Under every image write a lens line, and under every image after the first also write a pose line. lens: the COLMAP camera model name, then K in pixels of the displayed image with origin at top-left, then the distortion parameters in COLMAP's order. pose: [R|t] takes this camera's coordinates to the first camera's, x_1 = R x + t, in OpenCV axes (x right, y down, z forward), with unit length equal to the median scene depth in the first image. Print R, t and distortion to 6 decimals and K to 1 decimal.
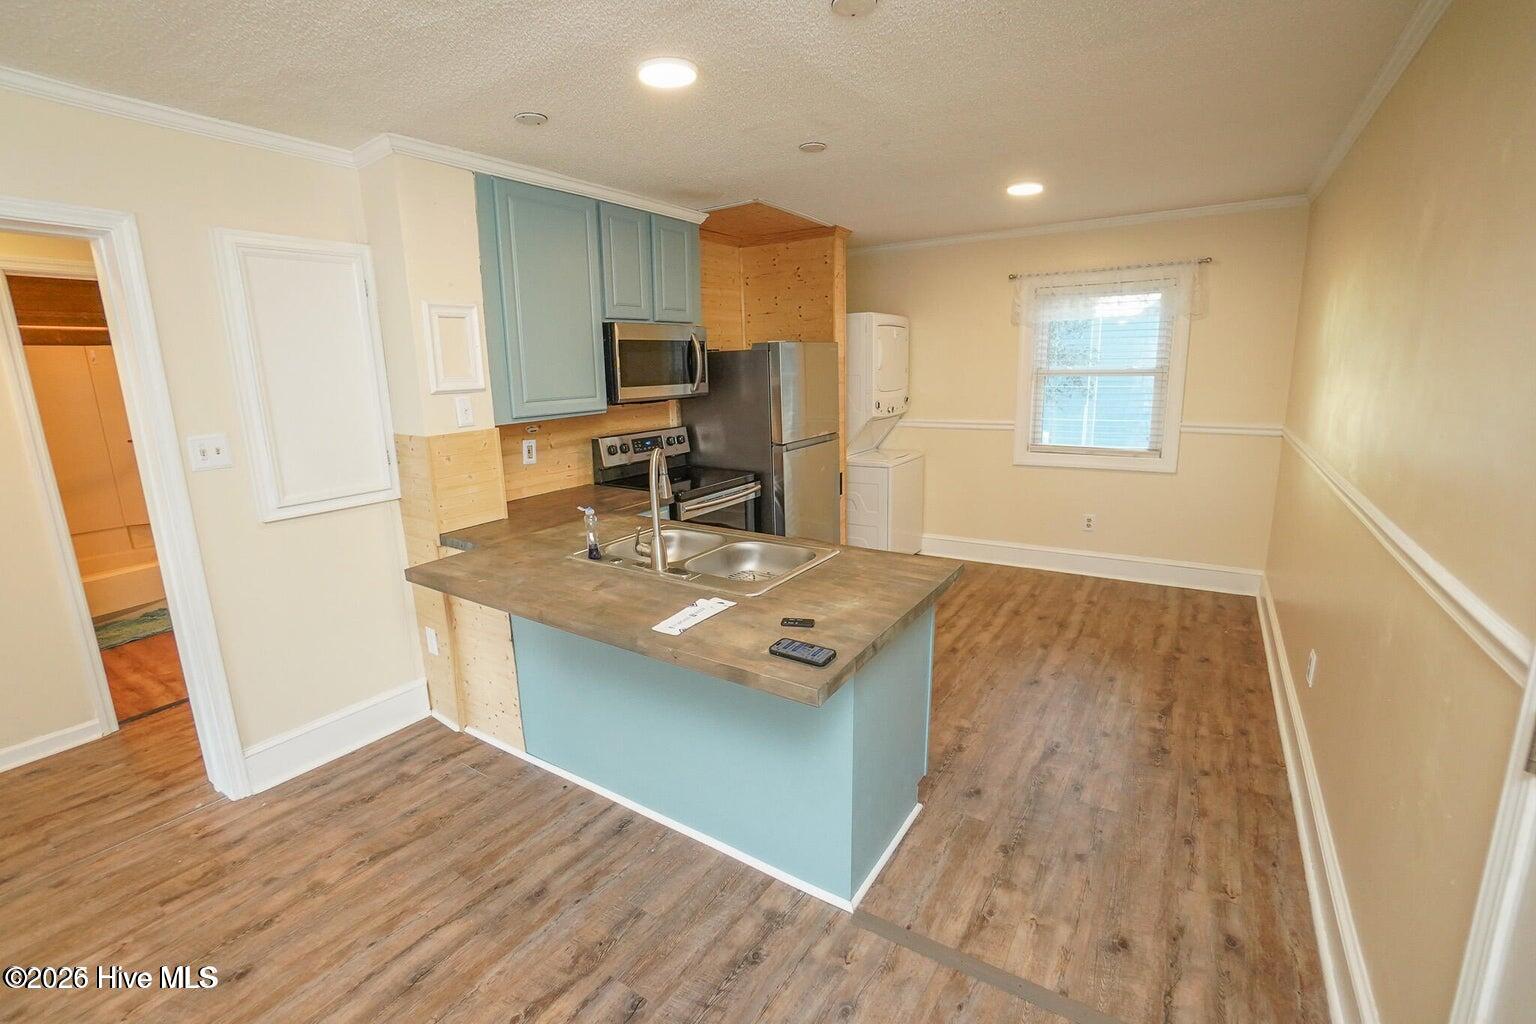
lens RADIAL K [[684.7, 0, 770.5], [0, 684.7, 528.1], [0, 0, 1]] dist [-0.053807, 0.015870]
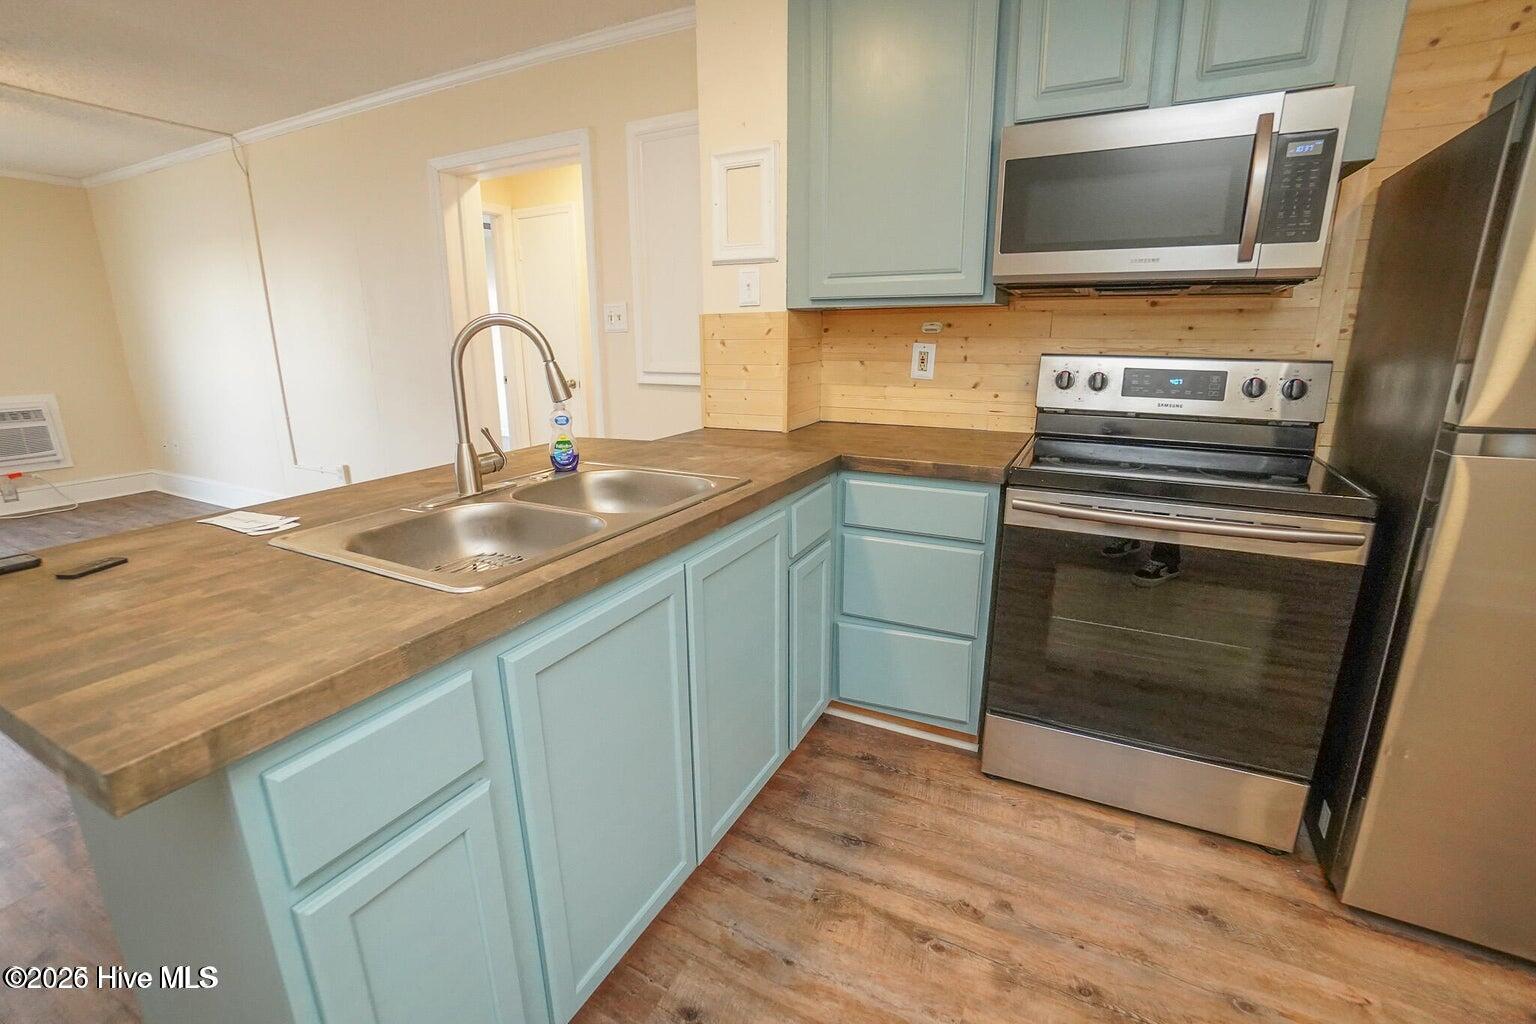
lens RADIAL K [[684.7, 0, 767.6], [0, 684.7, 515.9], [0, 0, 1]] dist [-0.053807, 0.015870]
pose [[0.081568, 0.278556, -0.956950, 0.419111], [-0.231997, 0.939082, 0.253580, -0.128912], [0.969290, 0.201326, 0.141224, 0.975134]]
